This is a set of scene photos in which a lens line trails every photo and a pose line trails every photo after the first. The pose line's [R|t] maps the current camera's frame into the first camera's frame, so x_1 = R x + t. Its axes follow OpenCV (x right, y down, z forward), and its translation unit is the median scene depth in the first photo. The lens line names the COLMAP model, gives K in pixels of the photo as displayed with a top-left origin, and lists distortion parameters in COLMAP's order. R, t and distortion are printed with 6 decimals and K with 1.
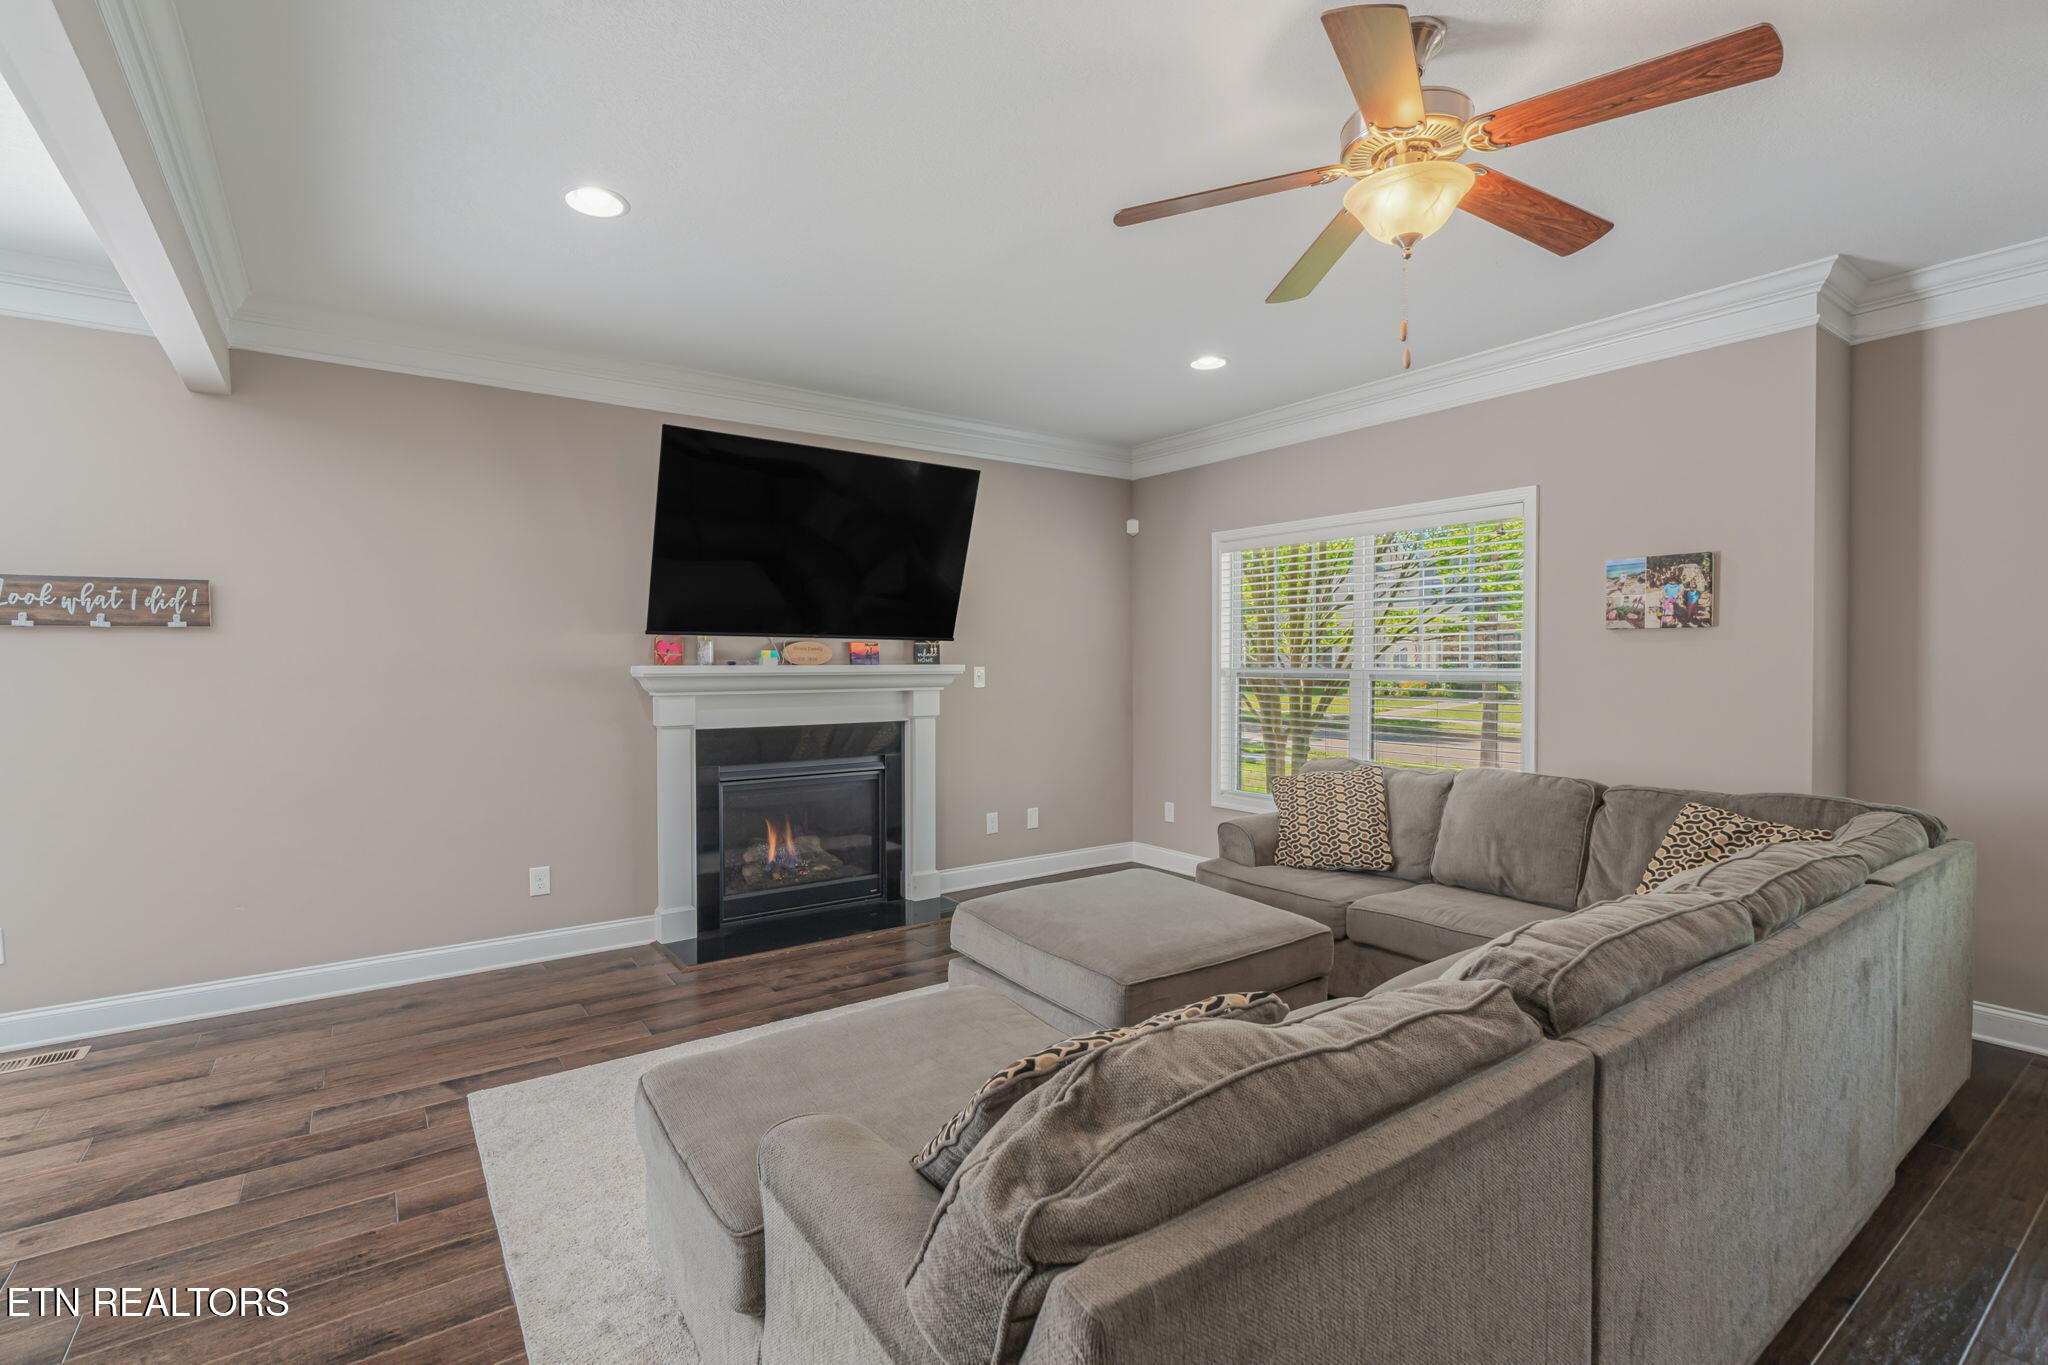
lens RADIAL K [[938.8, 0, 1016.2], [0, 938.8, 668.0], [0, 0, 1]] dist [-0.001412, 0.000098]
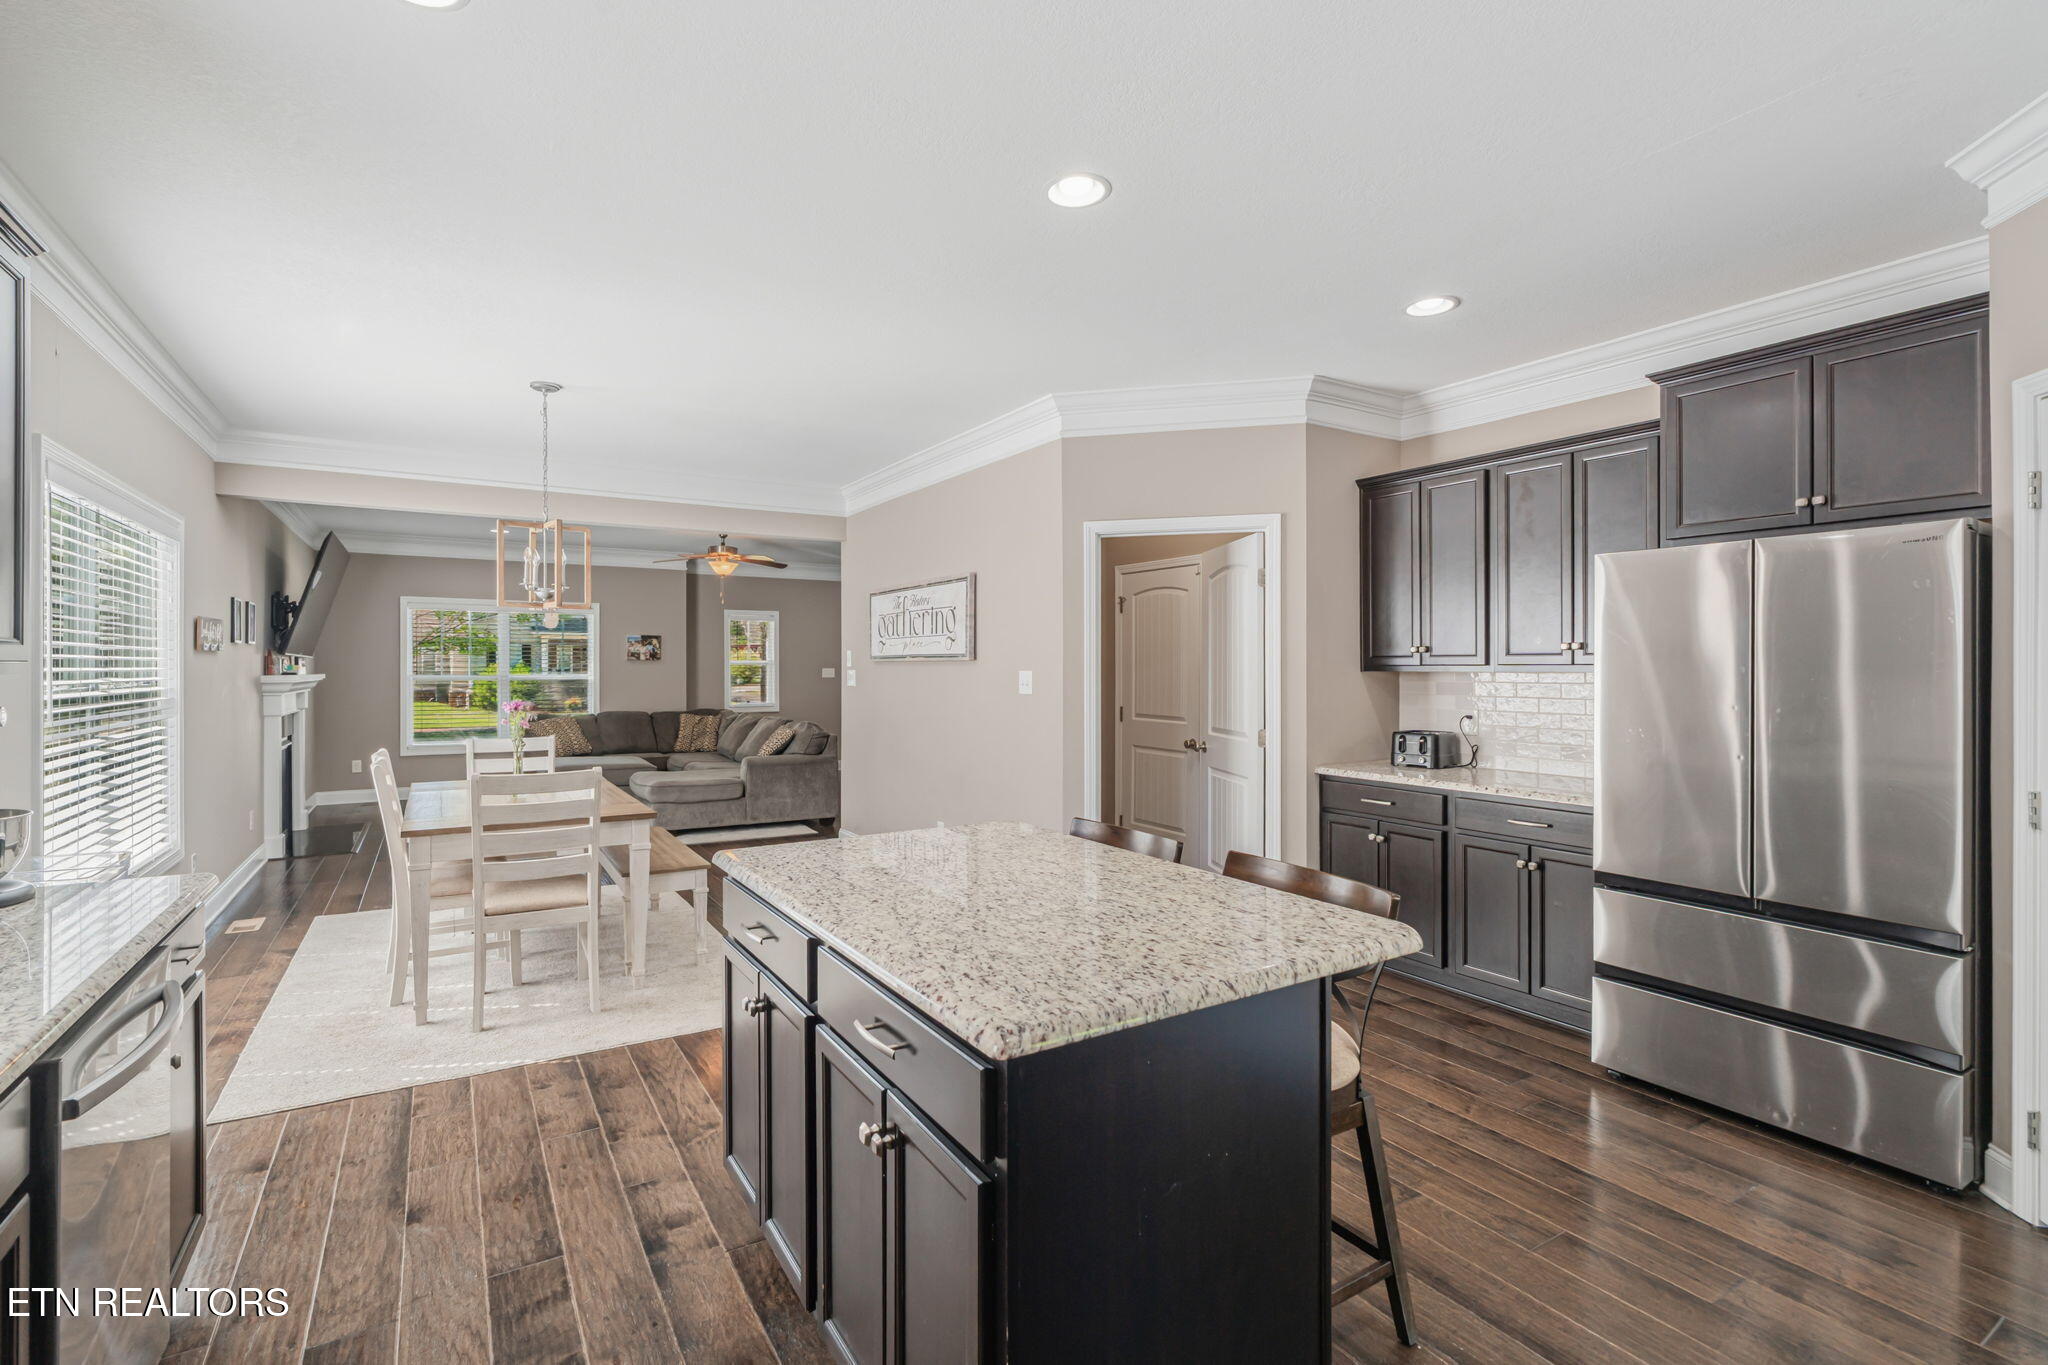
lens RADIAL K [[938.8, 0, 1026.2], [0, 938.8, 680.7], [0, 0, 1]] dist [-0.001412, 0.000098]
pose [[0.055766, -0.012110, 0.998370, -2.201935], [0.005254, 0.999916, 0.011835, -0.006469], [-0.998430, 0.004586, 0.055825, -0.355837]]
